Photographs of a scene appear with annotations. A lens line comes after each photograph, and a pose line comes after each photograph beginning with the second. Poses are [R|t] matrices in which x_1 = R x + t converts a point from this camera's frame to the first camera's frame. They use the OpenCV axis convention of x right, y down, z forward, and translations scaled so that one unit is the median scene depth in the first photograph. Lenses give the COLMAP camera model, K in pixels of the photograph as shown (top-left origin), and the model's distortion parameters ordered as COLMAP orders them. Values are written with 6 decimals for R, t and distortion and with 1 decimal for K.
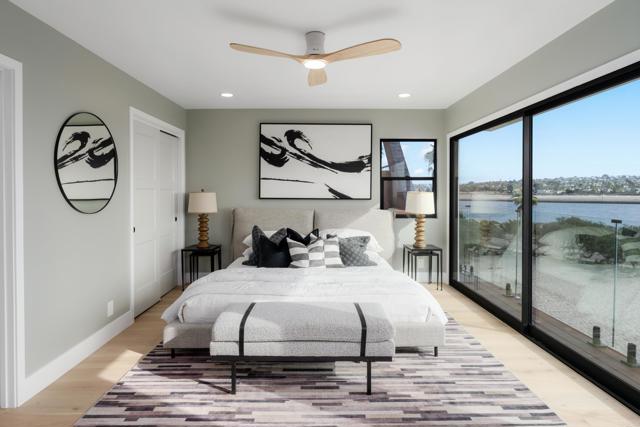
lens RADIAL K [[382.7, 0, 319.1], [0, 382.7, 189.7], [0, 0, 1]] dist [0.000377, 0.000671]
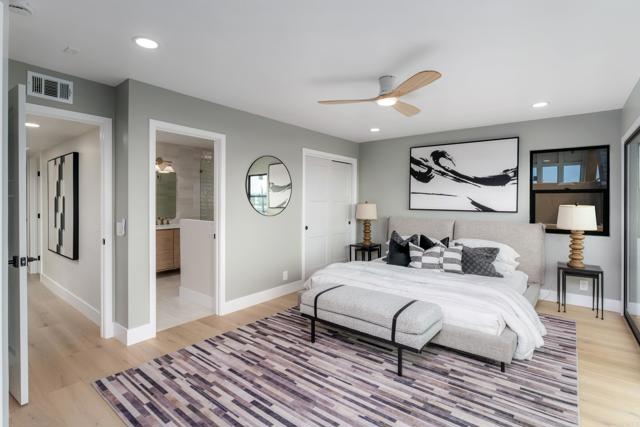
lens RADIAL K [[315.1, 0, 319.5], [0, 315.1, 198.4], [0, 0, 1]] dist [-0.000695, -0.000002]
pose [[0.778287, -0.001171, -0.627908, 0.287688], [-0.004845, 0.999957, -0.007871, -0.002659], [0.627890, 0.009168, 0.778248, 0.041870]]
